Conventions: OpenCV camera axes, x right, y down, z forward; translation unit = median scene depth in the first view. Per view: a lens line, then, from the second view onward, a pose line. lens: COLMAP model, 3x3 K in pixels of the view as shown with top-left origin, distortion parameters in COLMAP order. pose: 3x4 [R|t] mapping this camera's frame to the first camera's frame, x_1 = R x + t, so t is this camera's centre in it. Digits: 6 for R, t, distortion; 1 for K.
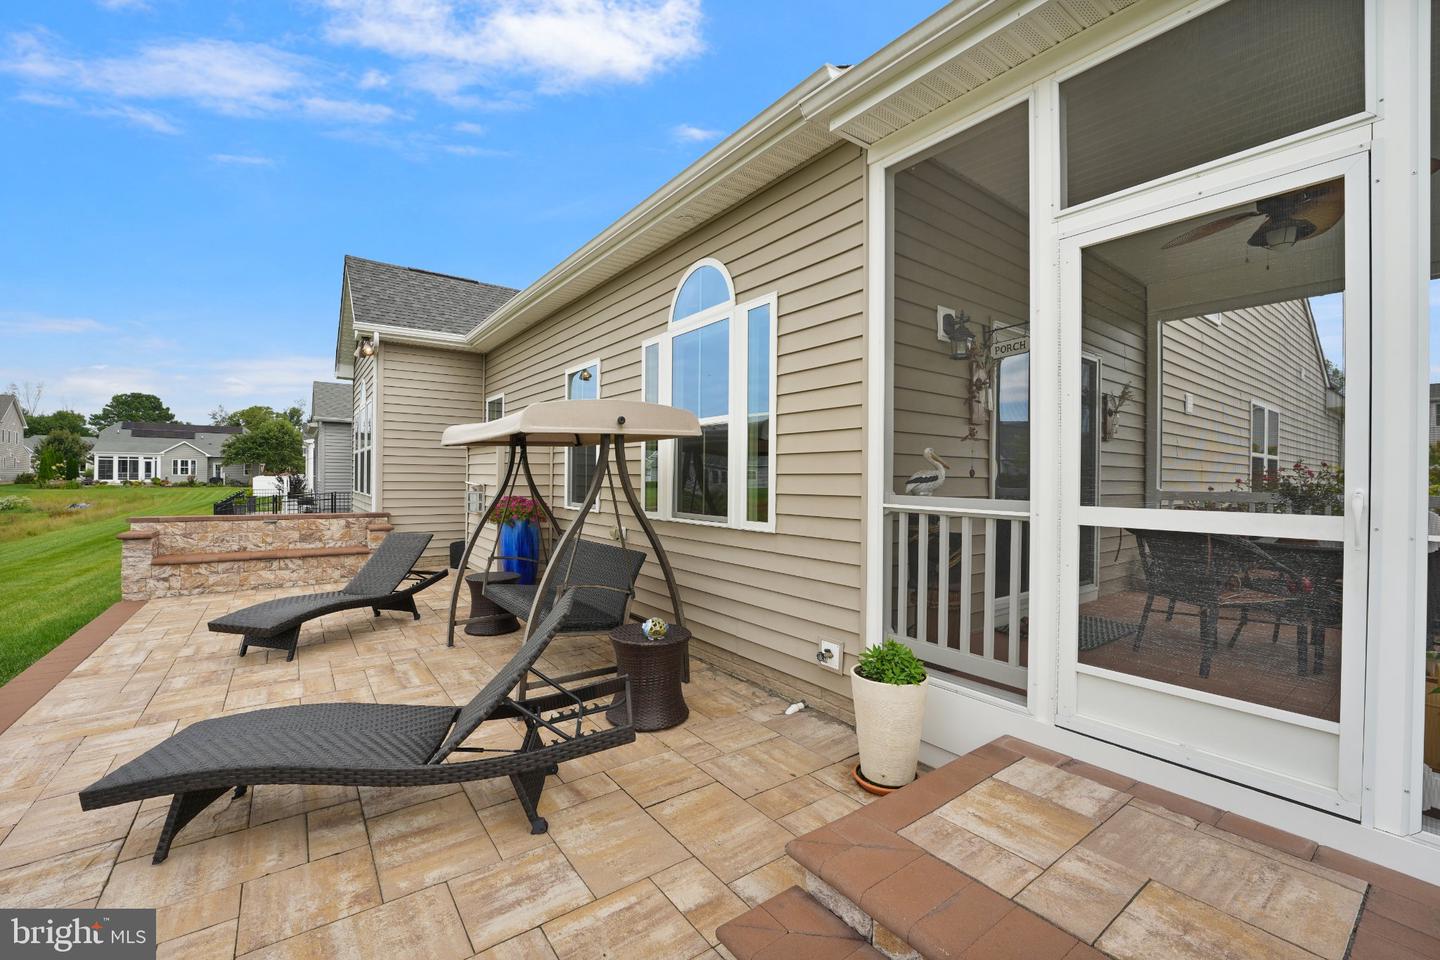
lens RADIAL K [[593.7, 0, 722.9], [0, 593.7, 480.4], [0, 0, 1]] dist [-0.003759, -0.000787]
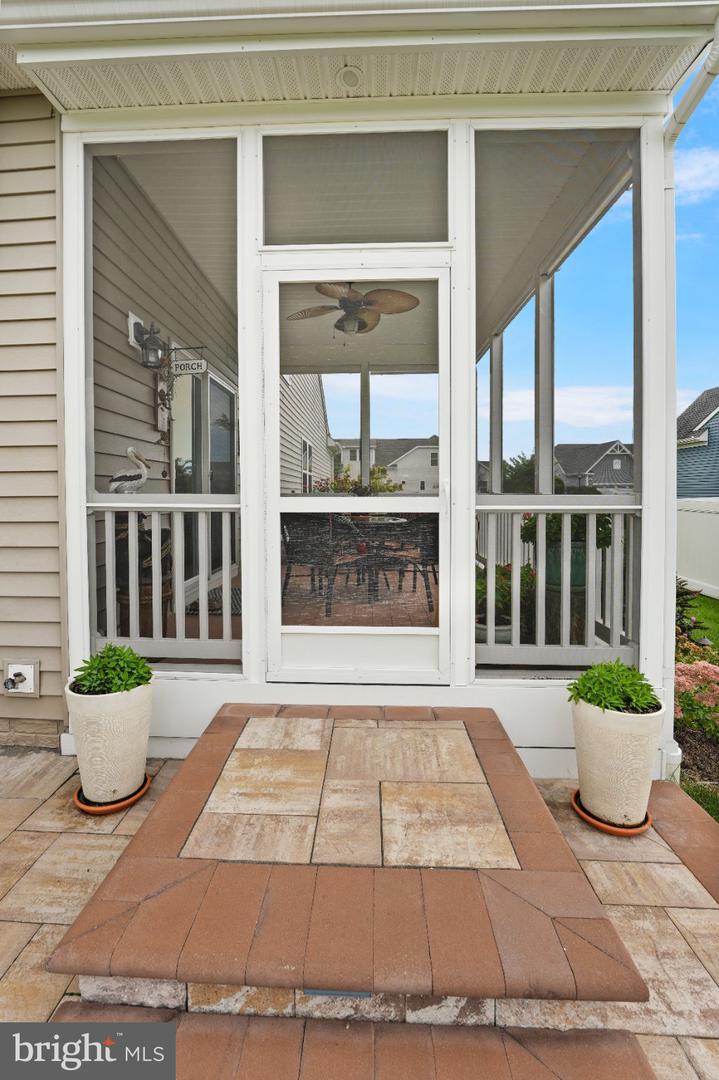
lens RADIAL K [[476.8, 0, 344.9], [0, 476.8, 504.7], [0, 0, 1]] dist [-0.017294, -0.000578]
pose [[0.635306, -0.025875, 0.771827, -0.057968], [0.007328, 0.999596, 0.027479, 0.028976], [-0.772226, -0.011801, 0.635239, 0.244309]]
